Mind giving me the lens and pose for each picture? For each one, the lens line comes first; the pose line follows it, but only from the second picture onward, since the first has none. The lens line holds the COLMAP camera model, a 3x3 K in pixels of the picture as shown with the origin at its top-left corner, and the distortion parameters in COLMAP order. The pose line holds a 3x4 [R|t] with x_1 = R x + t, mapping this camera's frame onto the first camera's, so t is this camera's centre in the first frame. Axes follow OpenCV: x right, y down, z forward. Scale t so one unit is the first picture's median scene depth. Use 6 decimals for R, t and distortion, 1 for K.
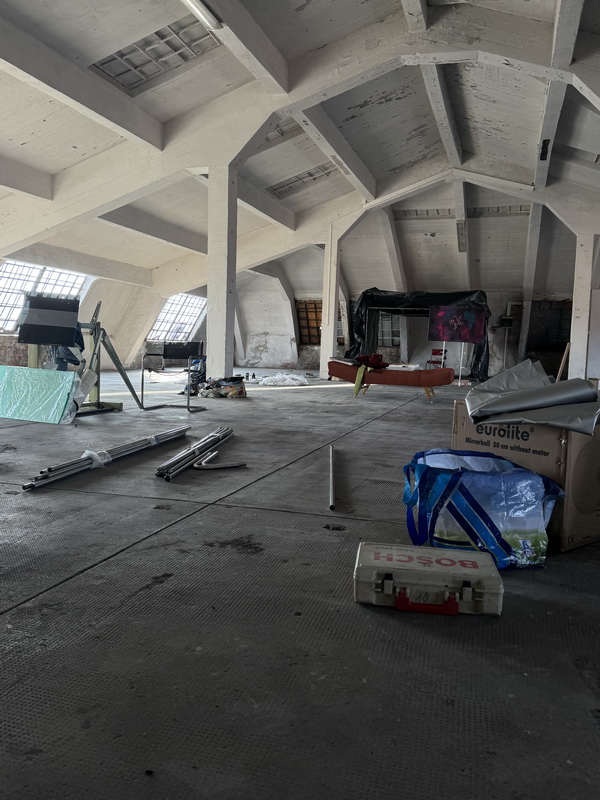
lens RADIAL K [[657.0, 0, 300.0], [0, 657.0, 400.0], [0, 0, 1]] dist [0.010988, -0.011954]
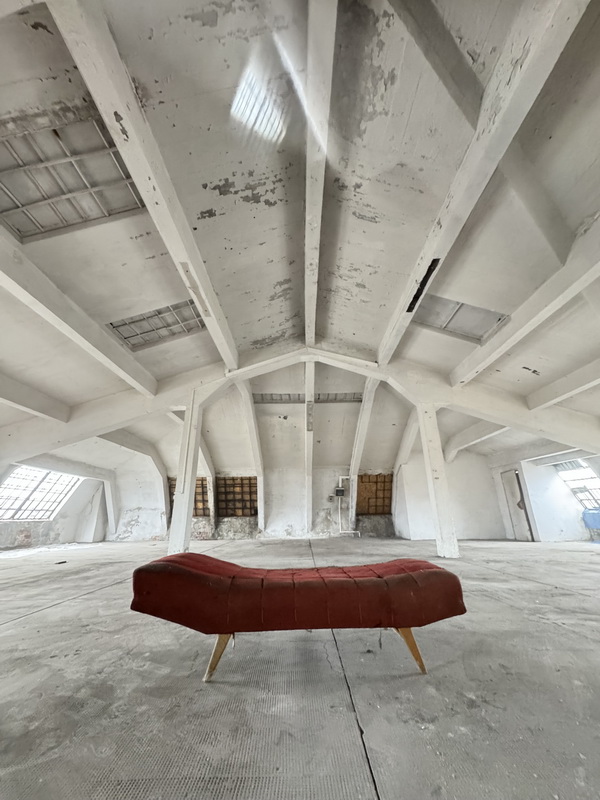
lens RADIAL K [[318.6, 0, 300.0], [0, 318.6, 400.0], [0, 0, 1]] dist [-0.000705, -0.000435]
pose [[0.955349, 0.063059, 0.288673, 0.067800], [0.062572, 0.911631, -0.406218, -0.048454], [-0.288779, 0.406143, 0.866980, 0.569052]]
